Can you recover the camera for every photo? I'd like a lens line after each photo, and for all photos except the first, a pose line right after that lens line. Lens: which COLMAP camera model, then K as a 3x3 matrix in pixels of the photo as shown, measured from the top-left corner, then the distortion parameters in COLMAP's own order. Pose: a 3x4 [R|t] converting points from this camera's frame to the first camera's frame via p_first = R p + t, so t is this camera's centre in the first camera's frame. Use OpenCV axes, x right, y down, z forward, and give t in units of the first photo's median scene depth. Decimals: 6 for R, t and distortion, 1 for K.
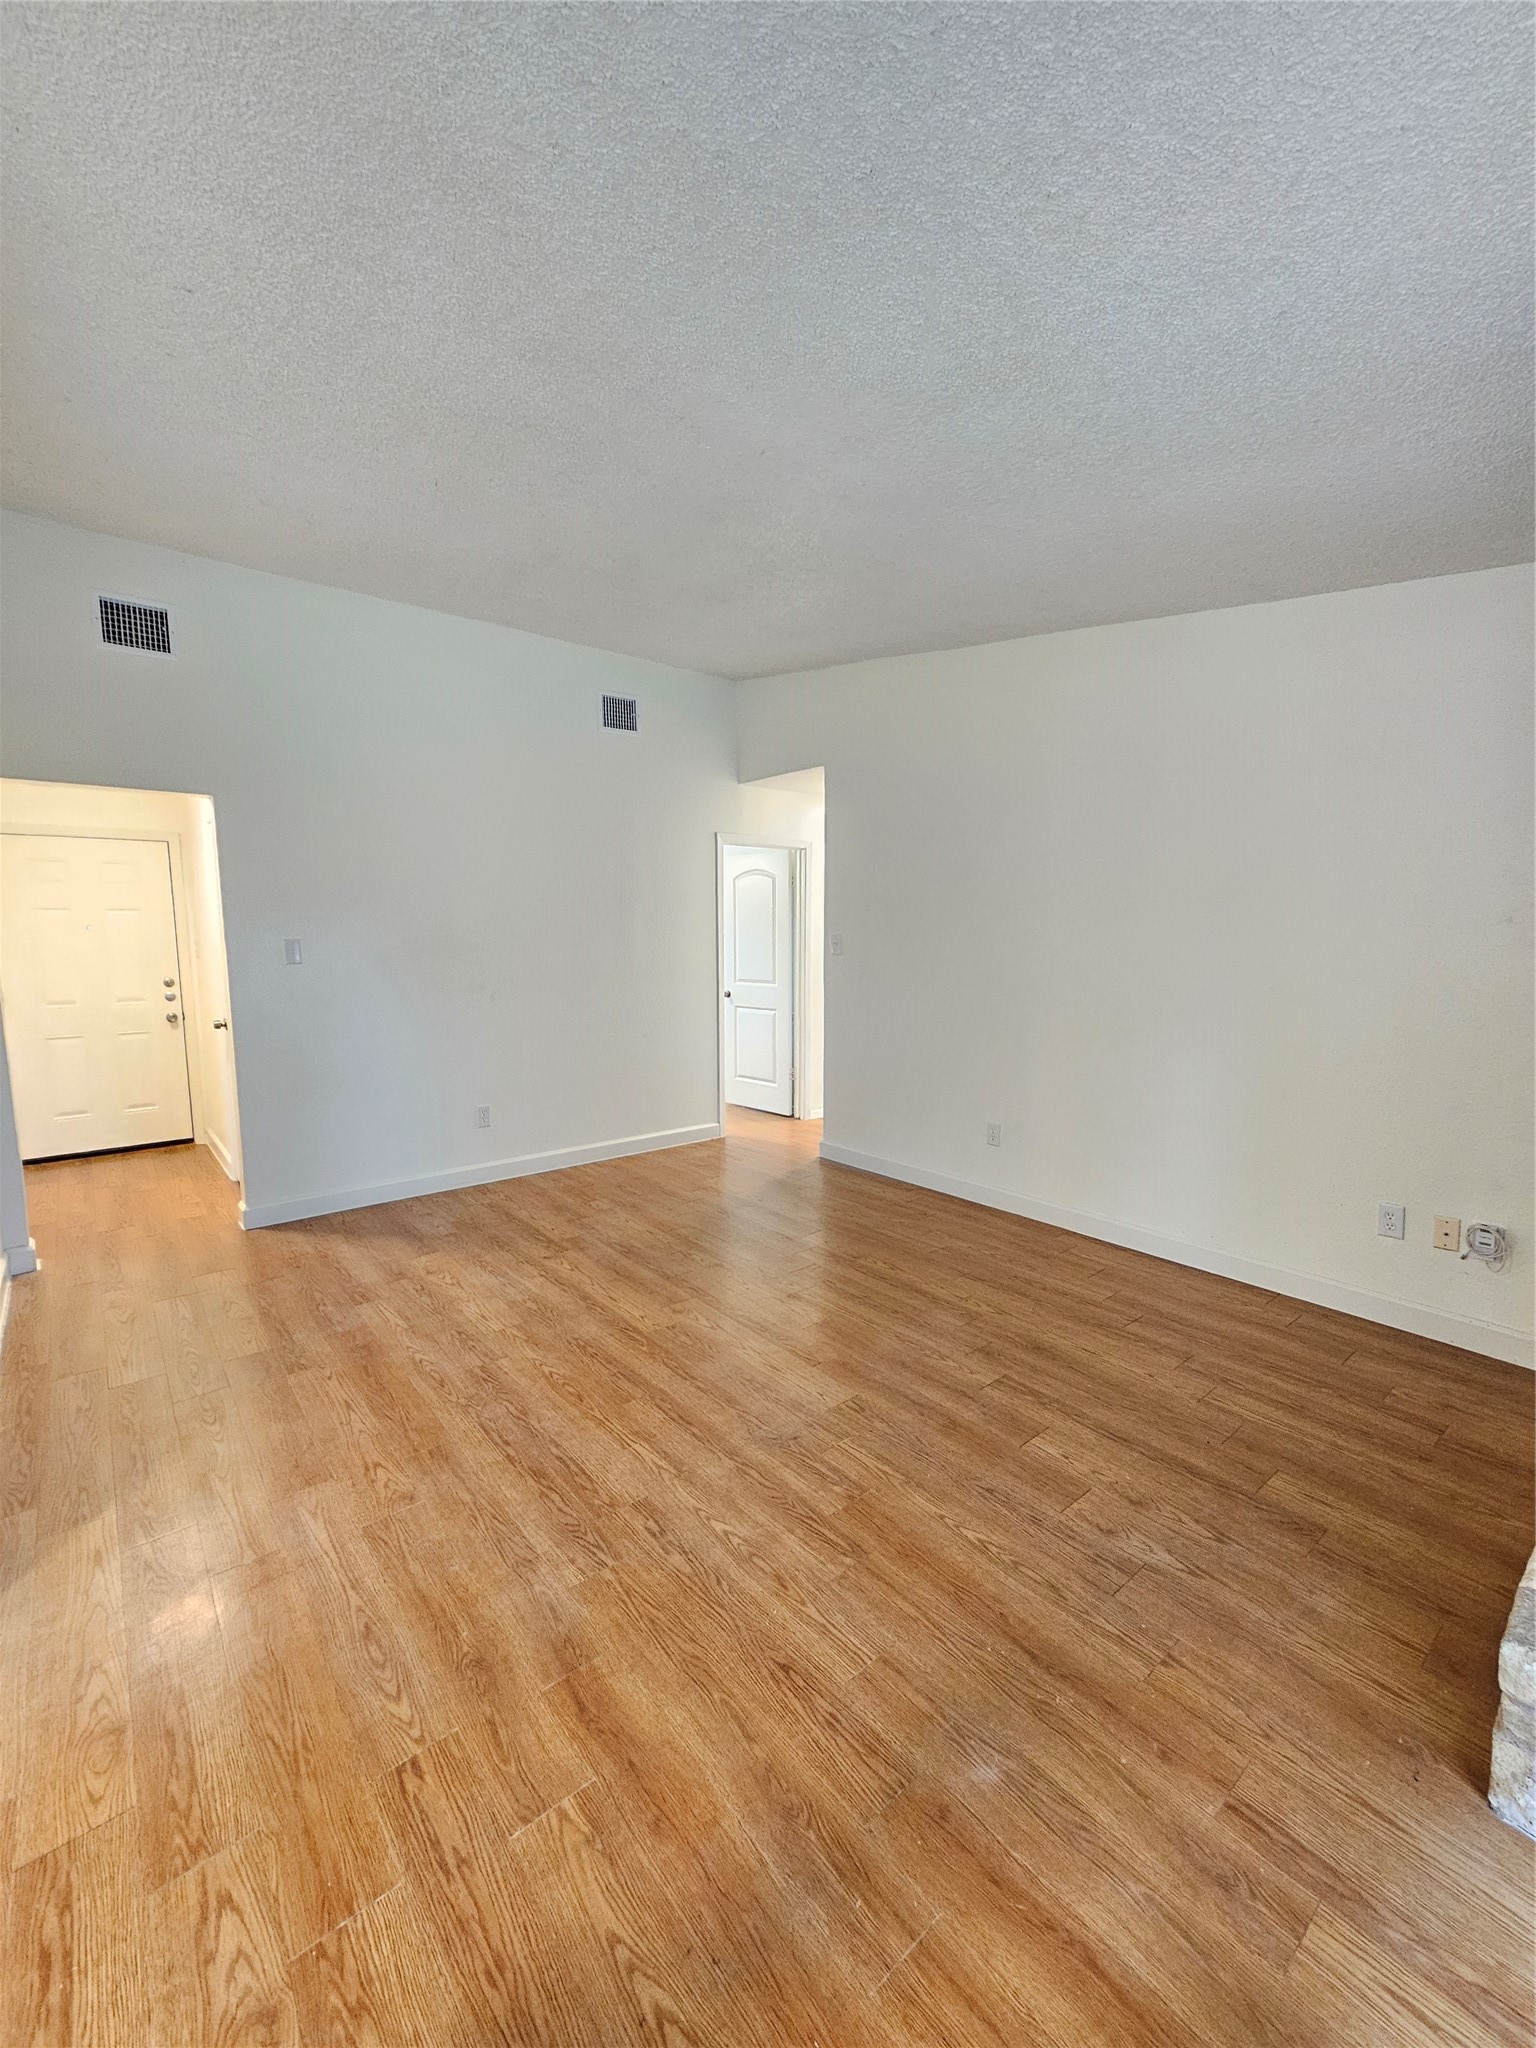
lens RADIAL K [[835.5, 0, 765.1], [0, 835.5, 1030.4], [0, 0, 1]] dist [-0.001865, 0.000644]
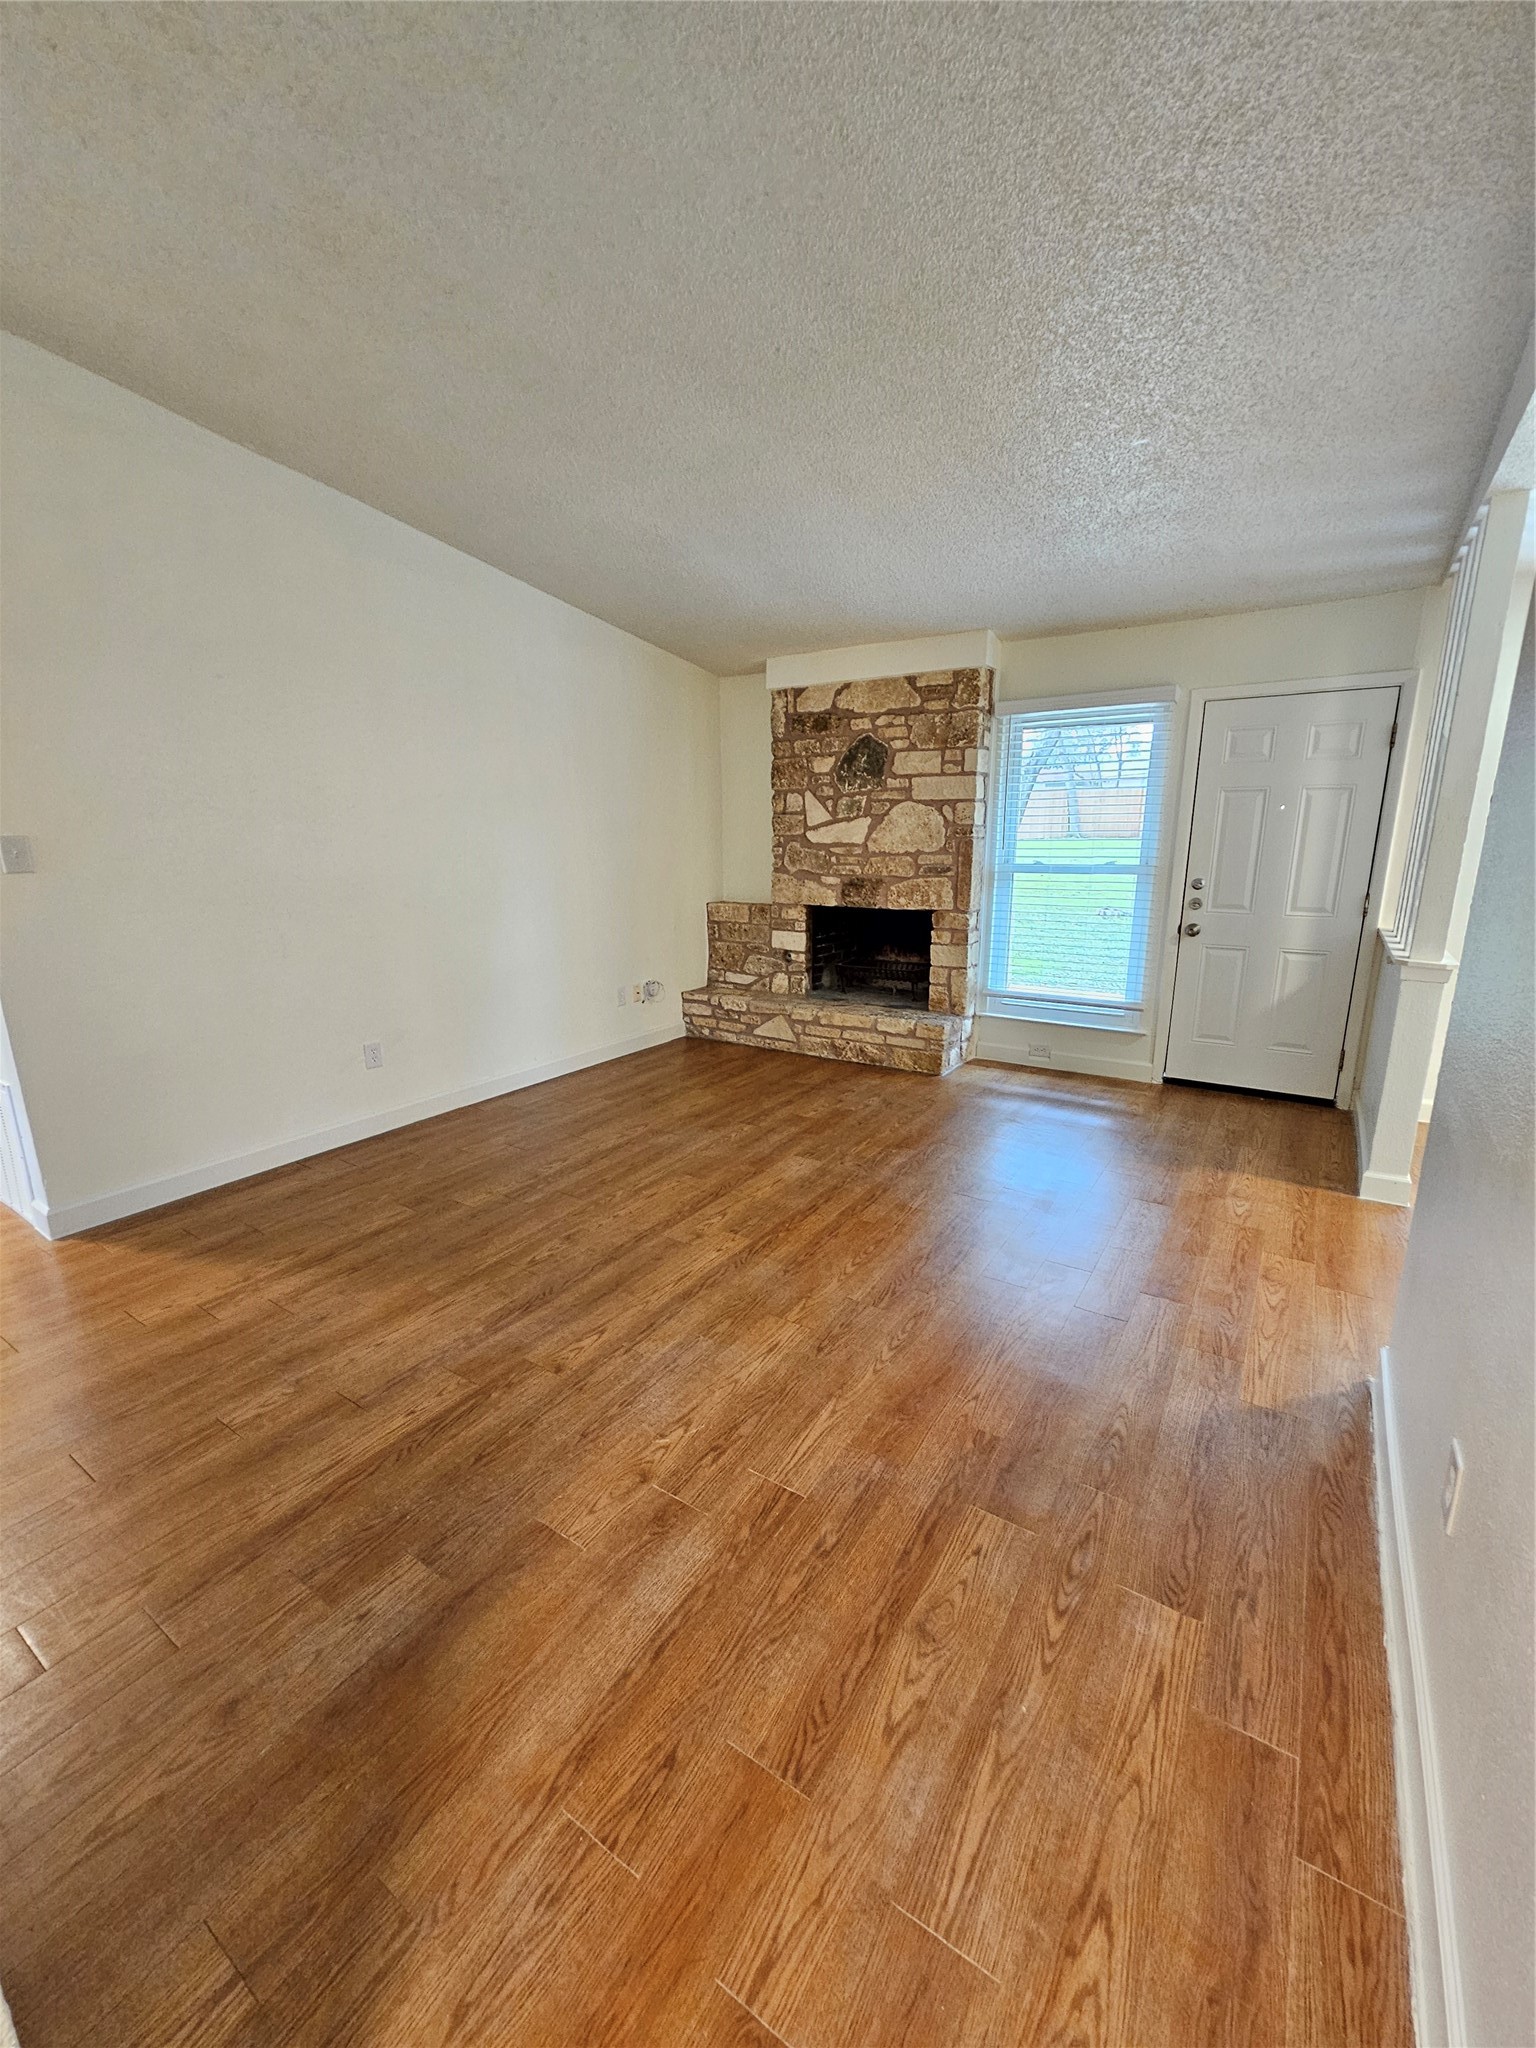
lens RADIAL K [[835.5, 0, 765.1], [0, 835.5, 1030.4], [0, 0, 1]] dist [-0.001865, 0.000644]
pose [[-0.296889, -0.216794, 0.929977, -1.369122], [0.118924, 0.957911, 0.261271, -0.175129], [-0.947478, 0.188165, -0.258611, 1.624047]]
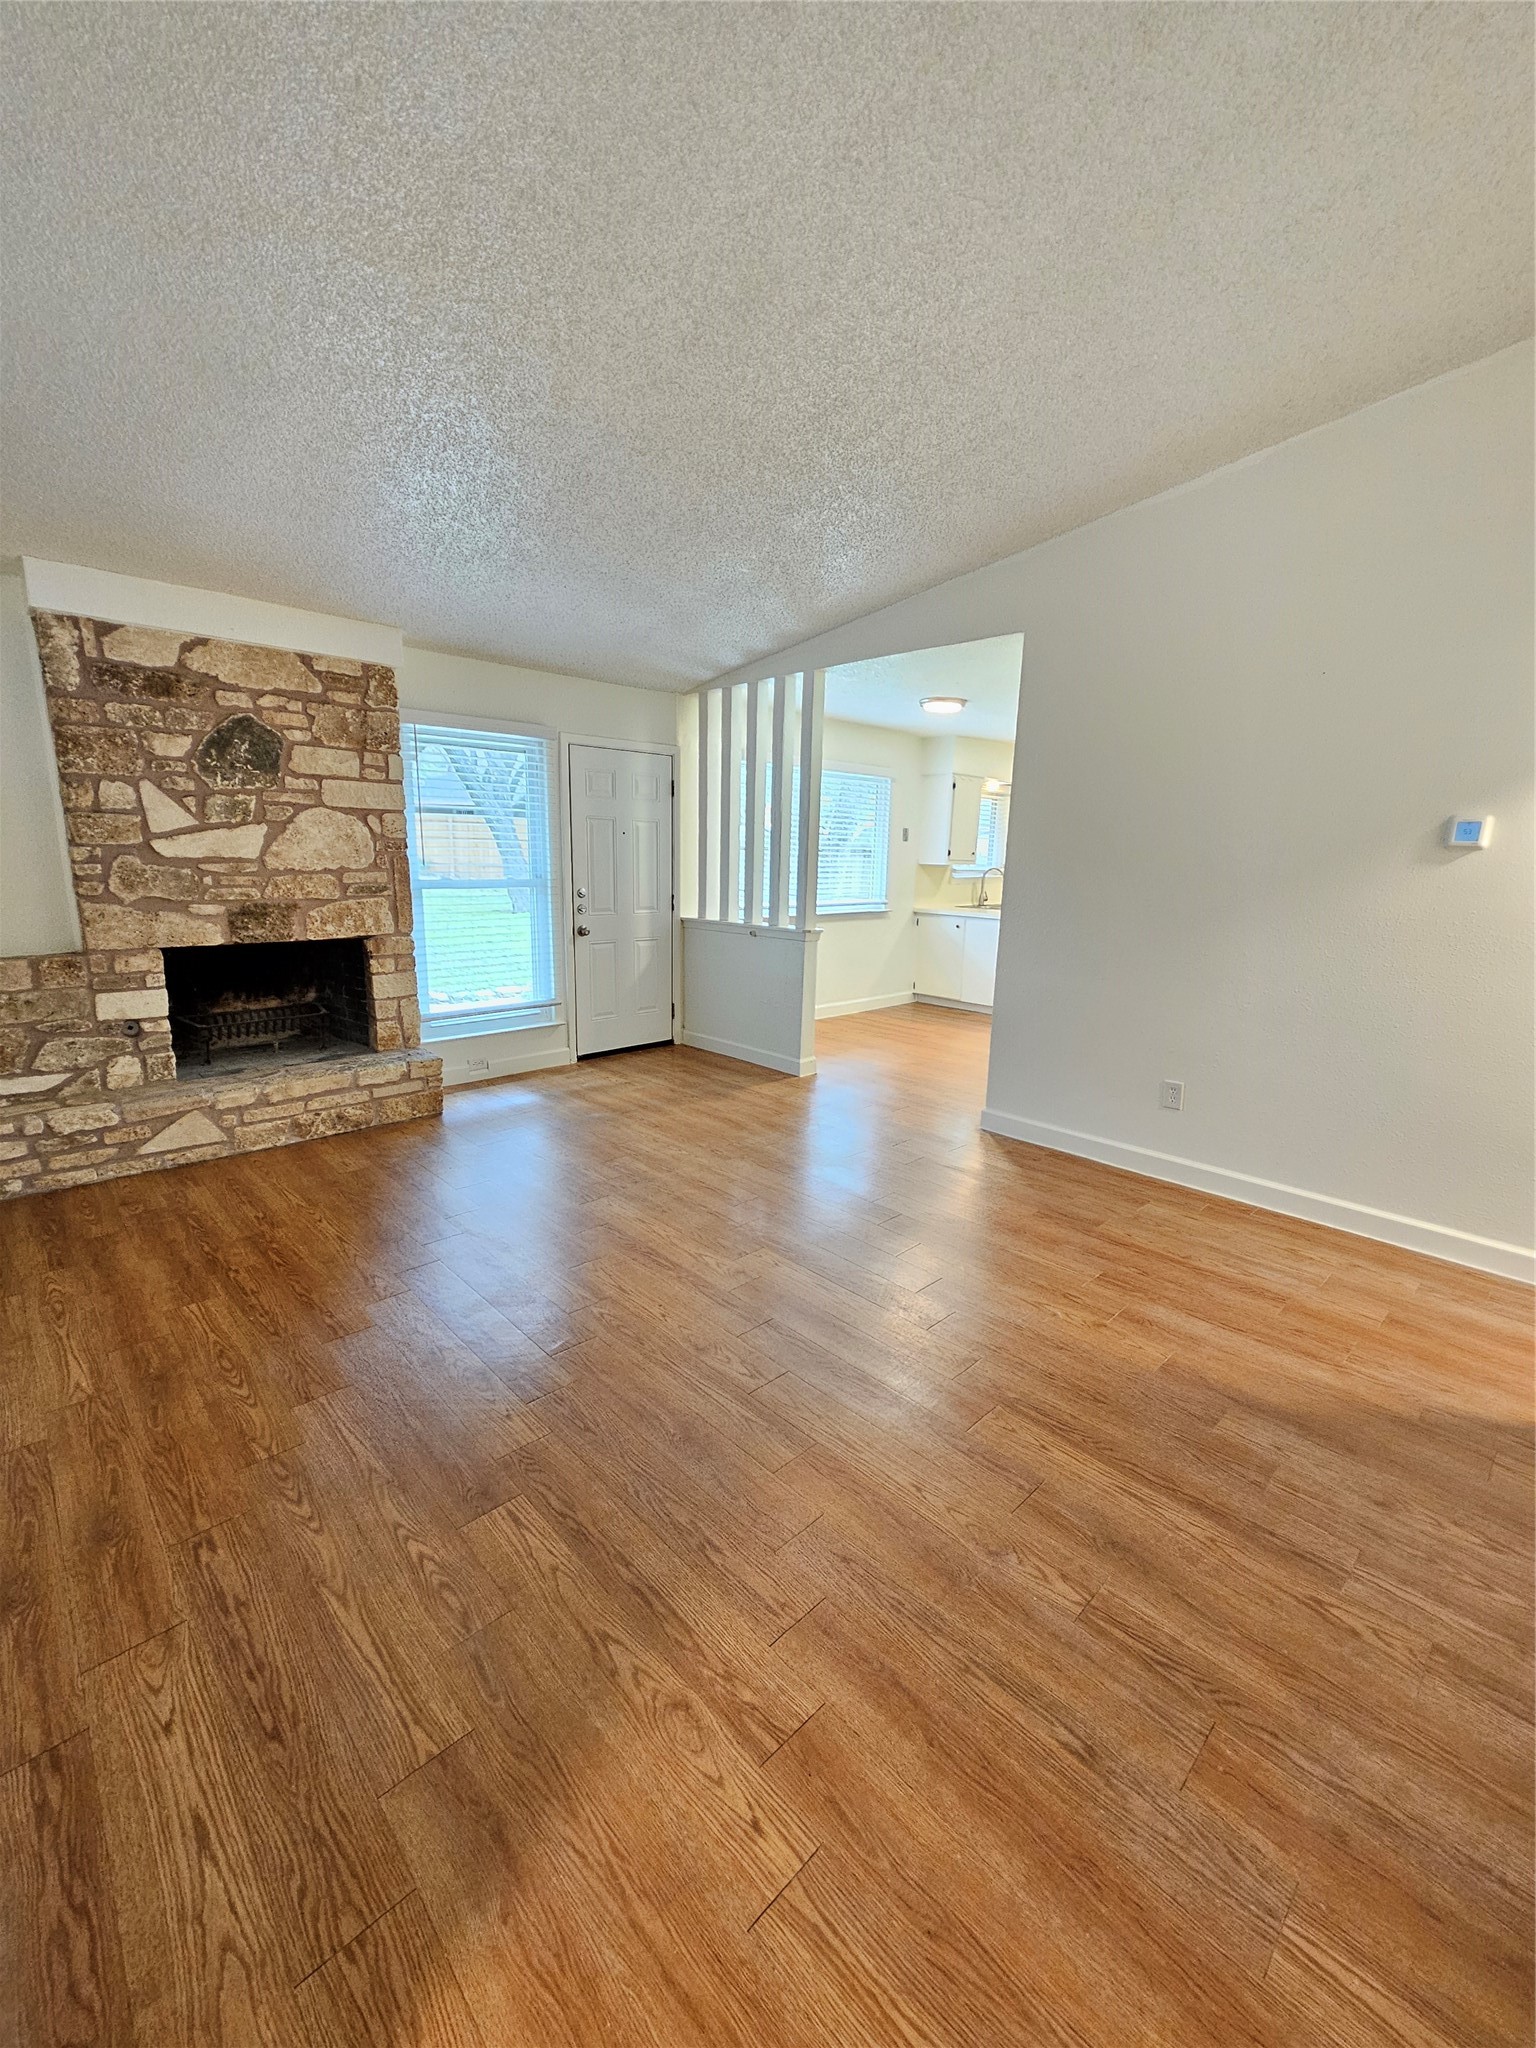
lens RADIAL K [[835.5, 0, 765.1], [0, 835.5, 1030.4], [0, 0, 1]] dist [-0.001865, 0.000644]
pose [[-0.997289, -0.000297, -0.073578, -0.092475], [-0.024046, 0.946399, 0.322104, -0.285313], [0.069538, 0.323000, -0.943841, 2.538230]]
